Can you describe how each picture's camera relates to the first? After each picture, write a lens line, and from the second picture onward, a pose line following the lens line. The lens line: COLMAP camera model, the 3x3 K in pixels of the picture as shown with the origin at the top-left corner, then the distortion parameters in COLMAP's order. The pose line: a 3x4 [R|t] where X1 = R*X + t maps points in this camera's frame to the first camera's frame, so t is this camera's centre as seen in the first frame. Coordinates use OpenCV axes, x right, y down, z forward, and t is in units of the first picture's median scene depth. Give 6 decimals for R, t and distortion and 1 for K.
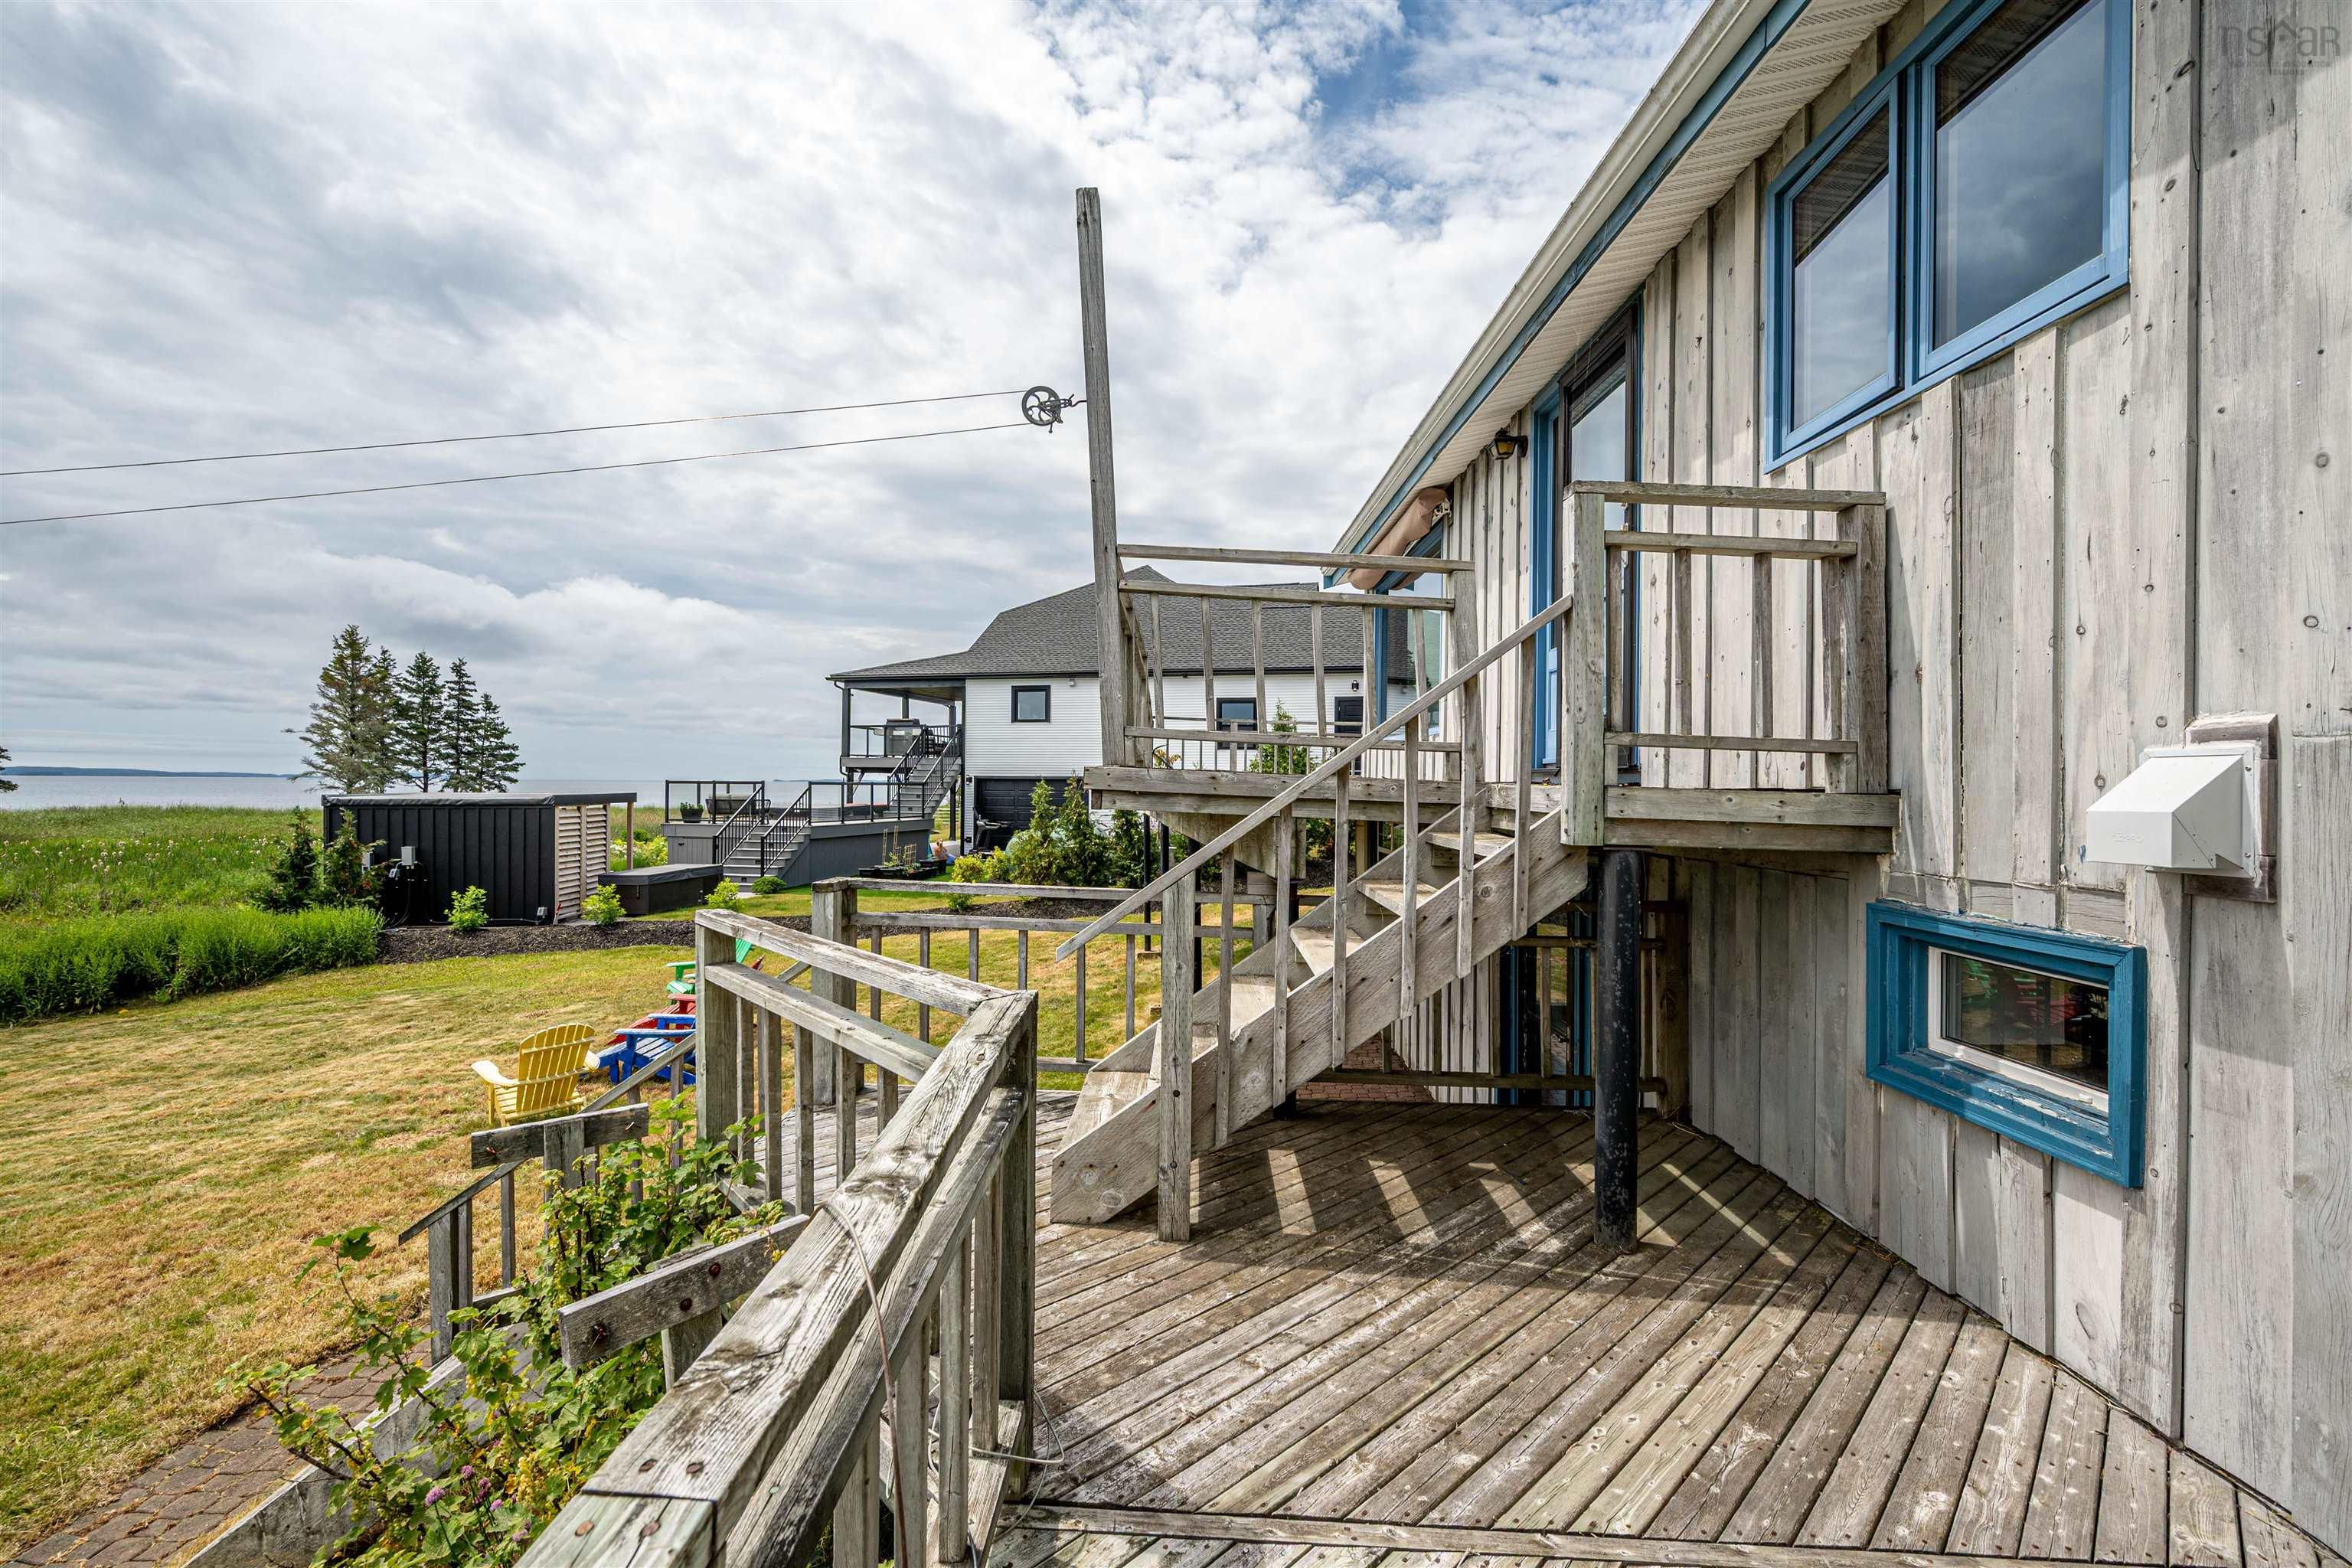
lens RADIAL K [[1013.9, 0, 1196.2], [0, 1013.9, 781.0], [0, 0, 1]] dist [0.002189, 0.000056]
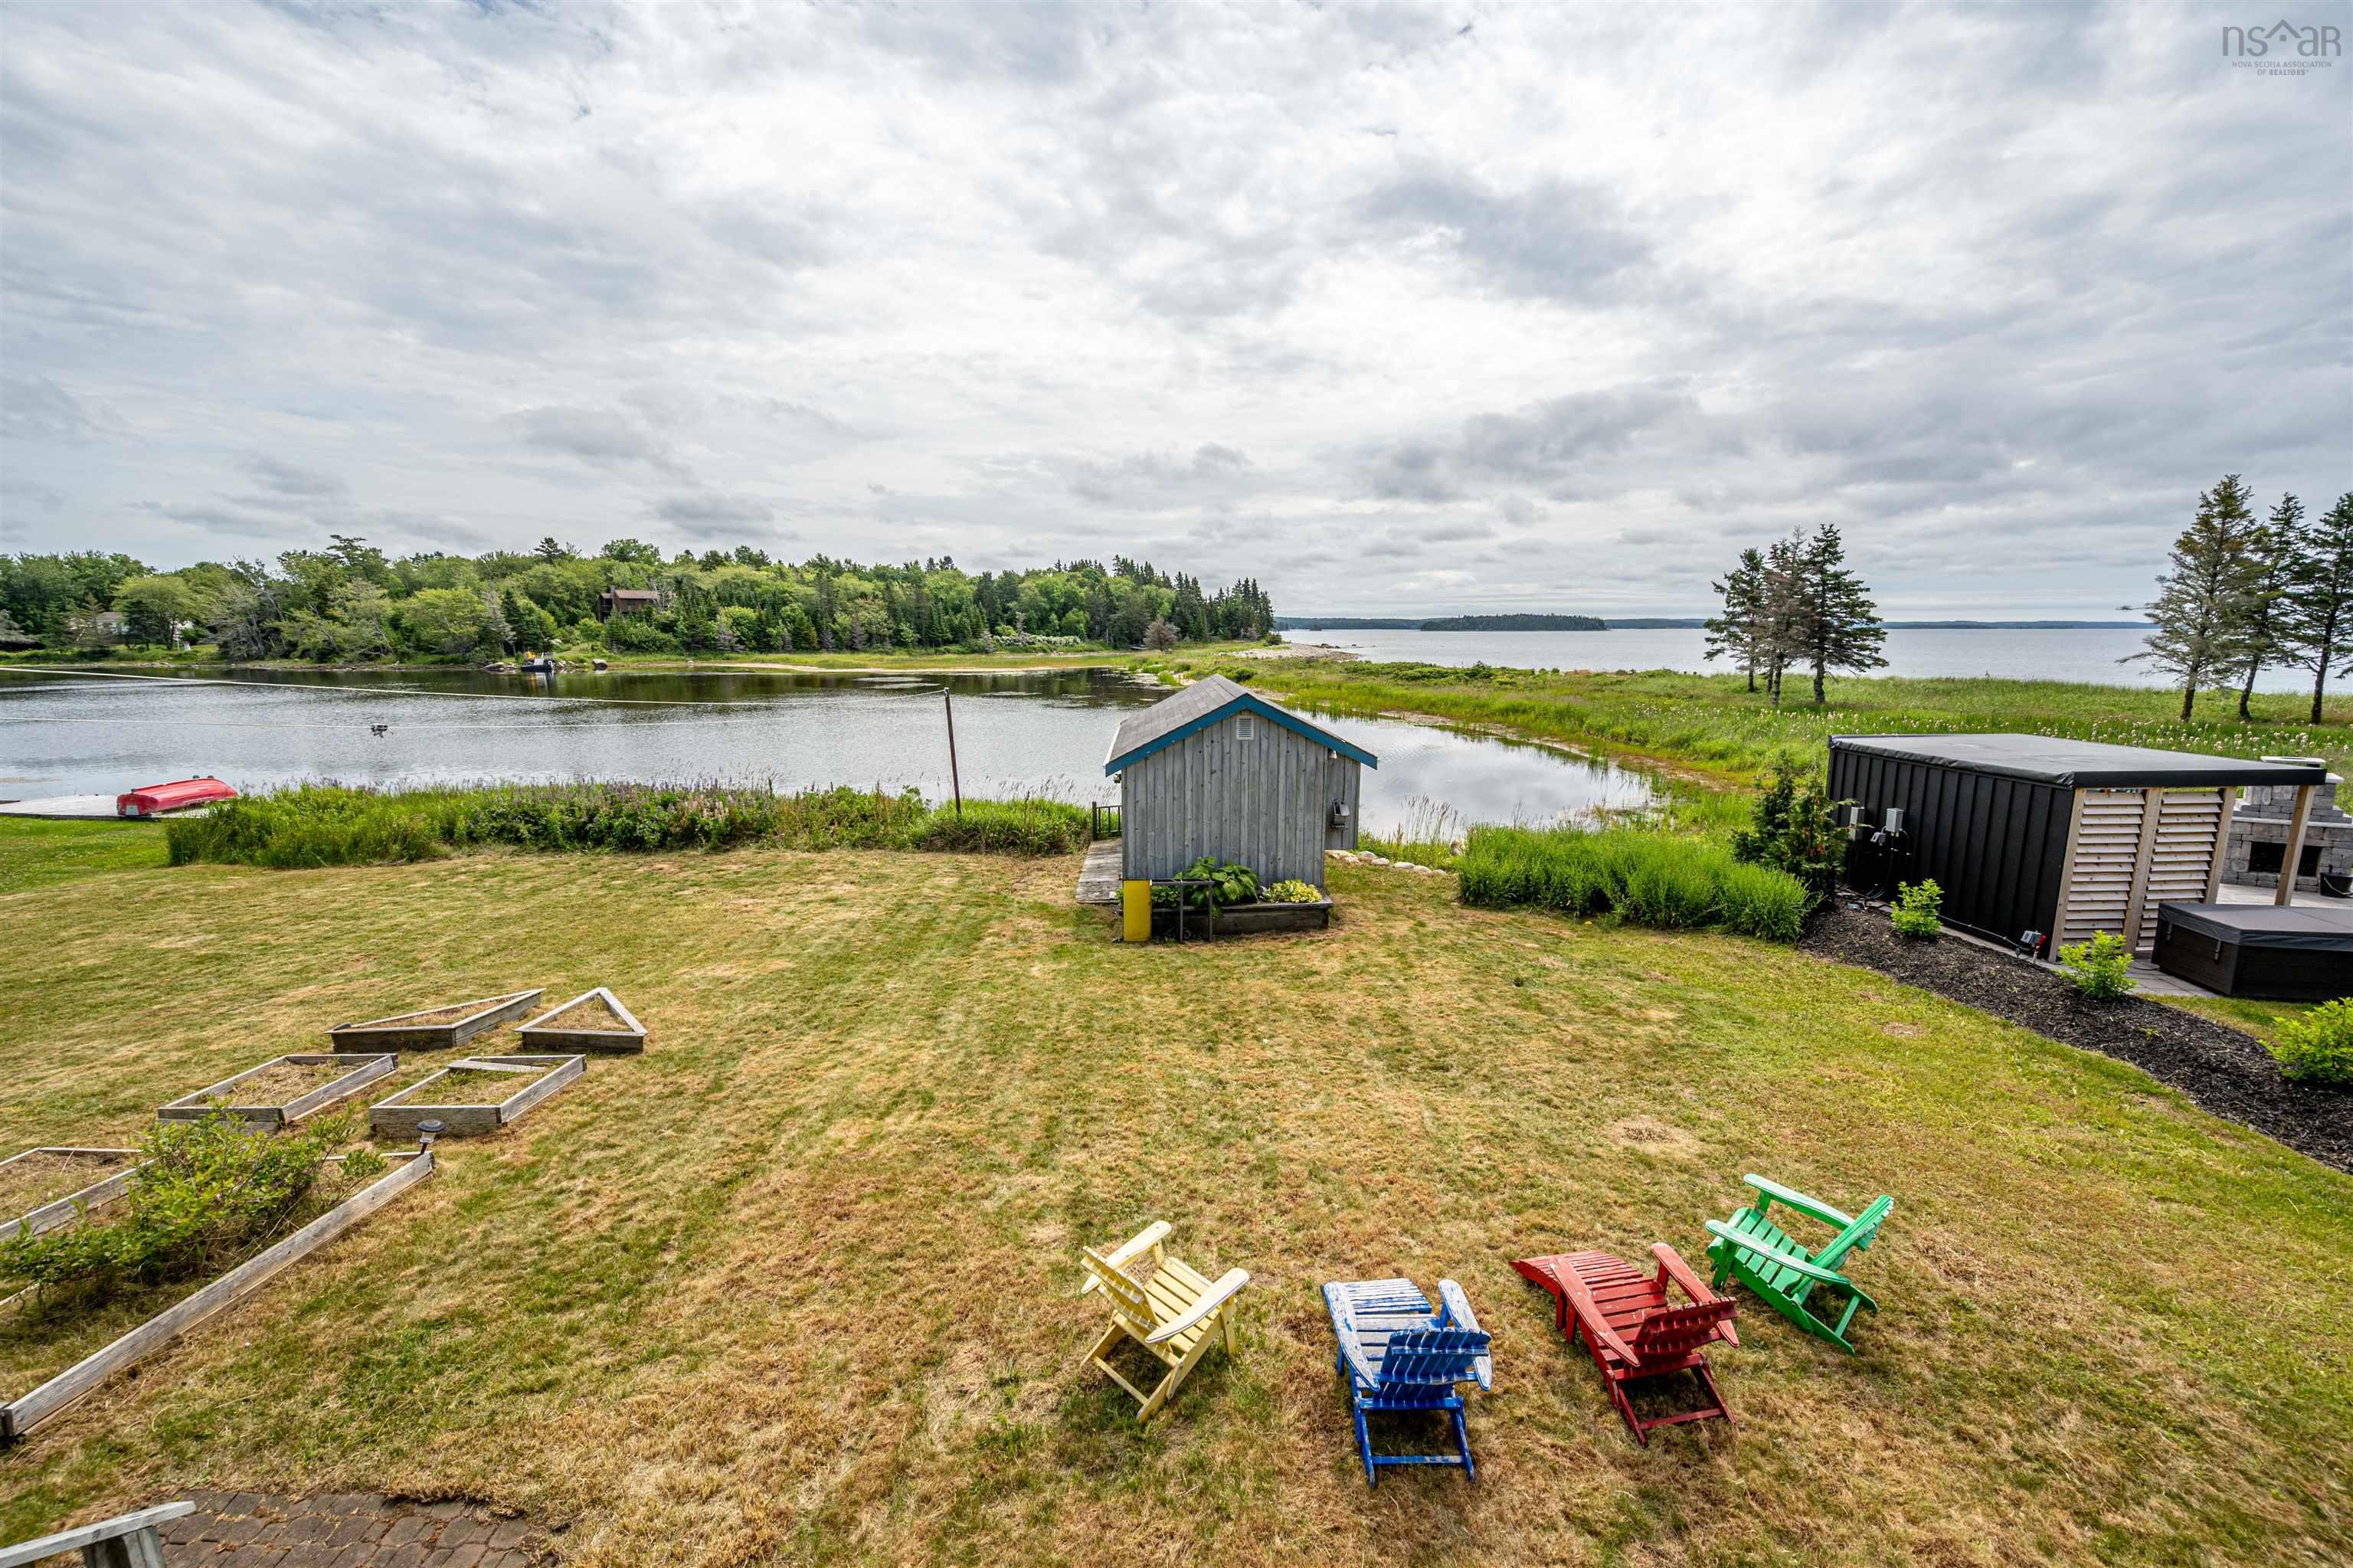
lens RADIAL K [[927.3, 0, 1176.9], [0, 927.3, 794.0], [0, 0, 1]] dist [-0.001911, -0.000009]
pose [[-0.038209, 0.168929, -0.984887, -0.007510], [0.005052, 0.985627, 0.168859, -0.023511], [0.999257, 0.001477, -0.038513, 0.140328]]
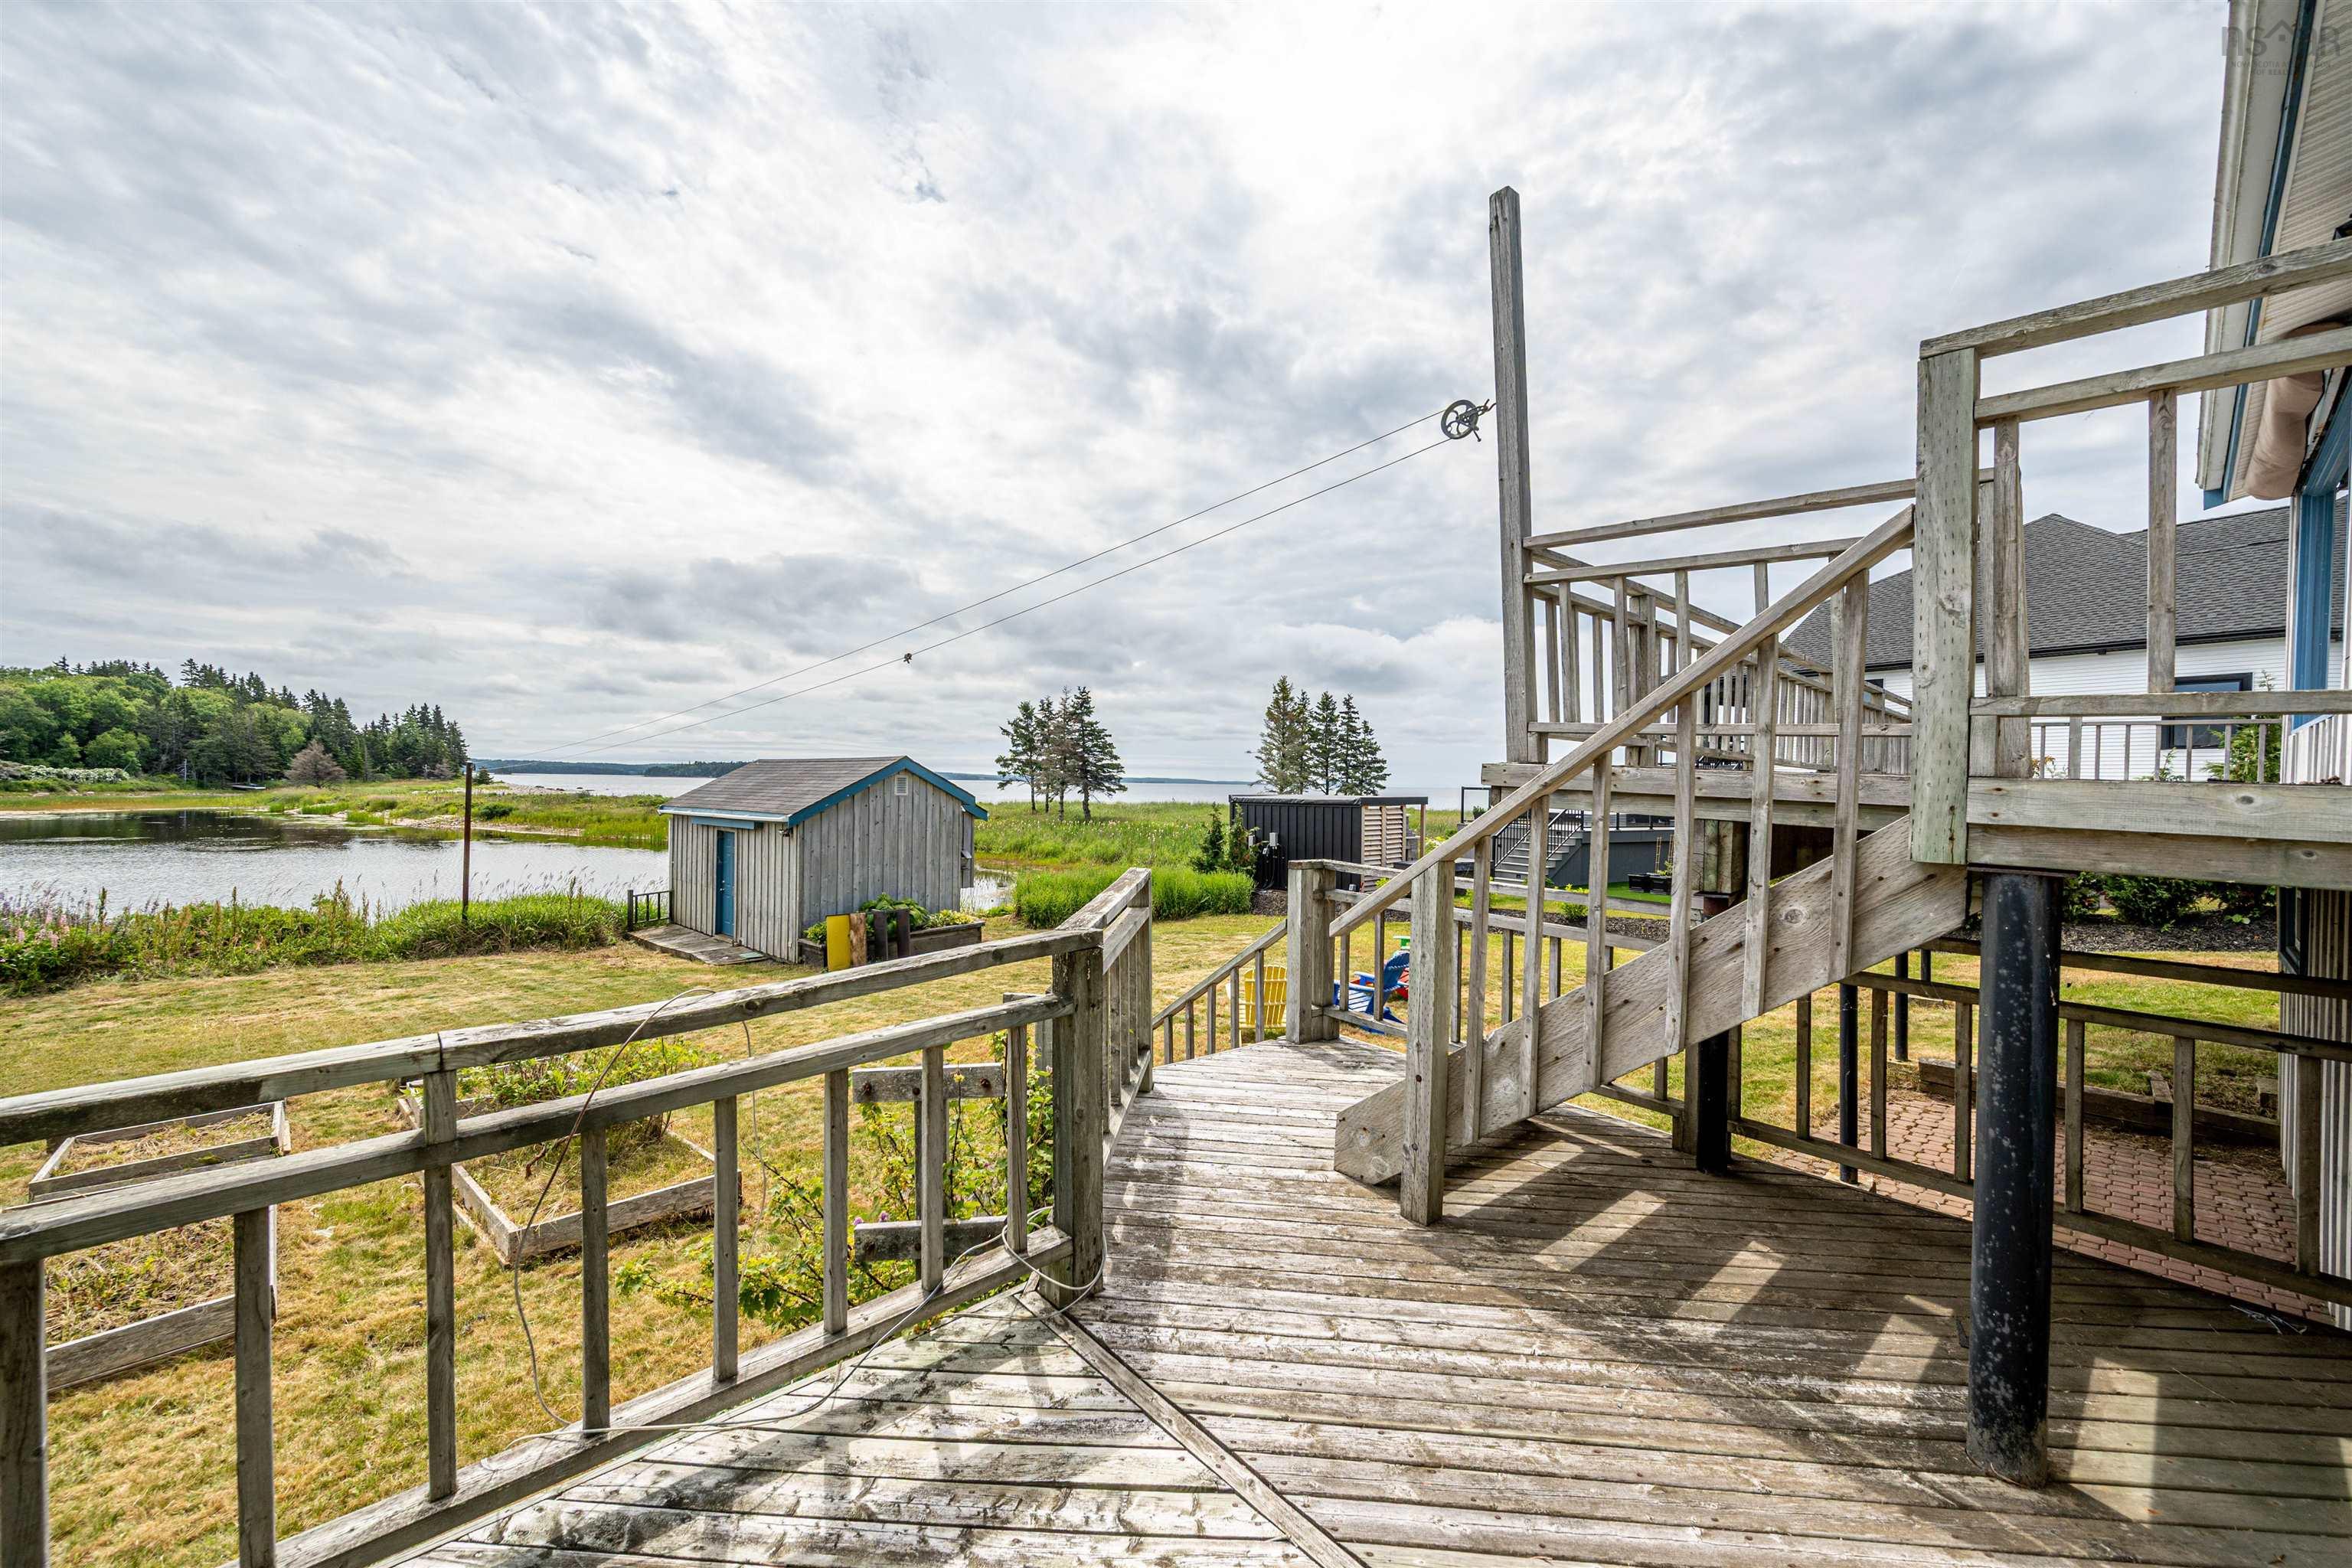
lens RADIAL K [[942.4, 0, 1166.6], [0, 942.4, 794.6], [0, 0, 1]] dist [0.001402, -0.000222]
pose [[0.667419, 0.011726, -0.744590, 0.025427], [-0.008357, 0.999931, 0.008256, 0.000993], [0.744636, 0.000712, 0.667471, 0.010514]]
